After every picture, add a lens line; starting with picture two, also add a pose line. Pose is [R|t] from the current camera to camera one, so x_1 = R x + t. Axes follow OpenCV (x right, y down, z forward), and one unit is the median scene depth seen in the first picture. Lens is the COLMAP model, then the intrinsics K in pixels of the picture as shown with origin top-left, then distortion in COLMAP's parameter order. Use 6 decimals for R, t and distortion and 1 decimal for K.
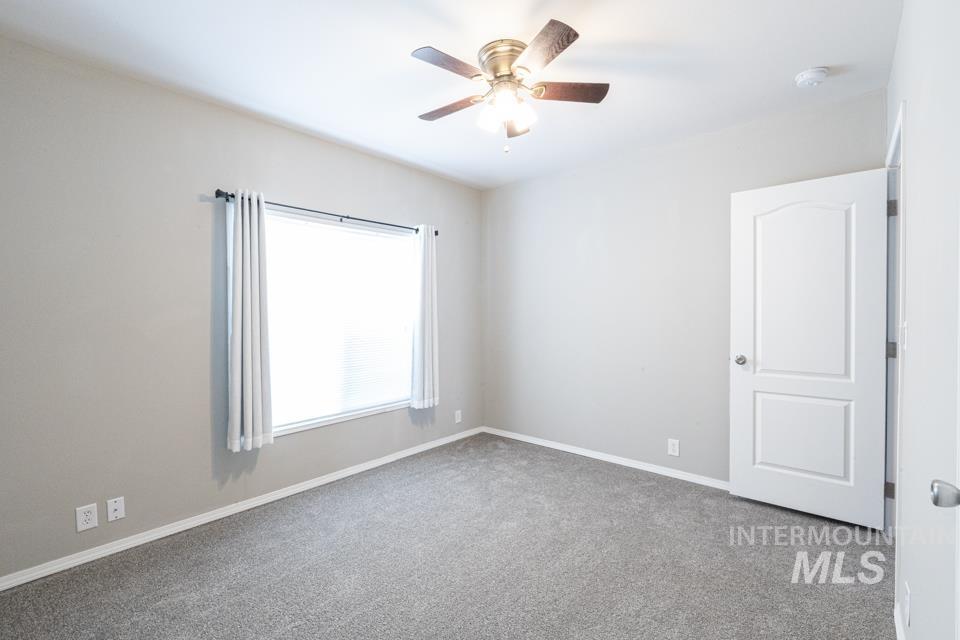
lens RADIAL K [[428.0, 0, 478.7], [0, 428.0, 317.3], [0, 0, 1]] dist [-0.002145, 0.000575]
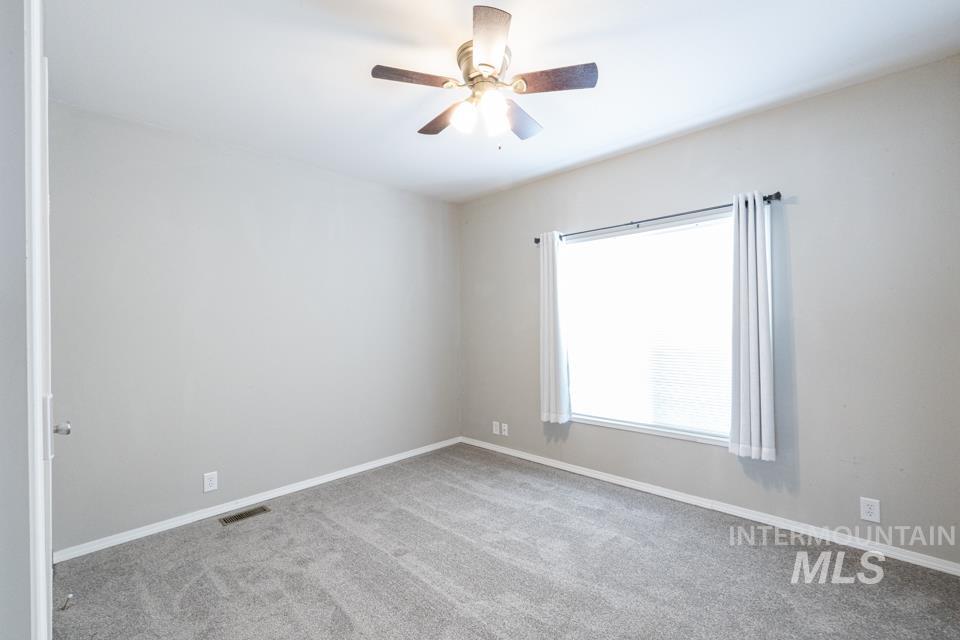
lens RADIAL K [[428.0, 0, 478.7], [0, 428.0, 317.3], [0, 0, 1]] dist [-0.002145, 0.000575]
pose [[-0.058940, -0.001025, -0.998261, 0.689035], [0.007221, 0.999973, -0.001453, -0.020208], [0.998235, -0.007294, -0.058931, 0.703991]]
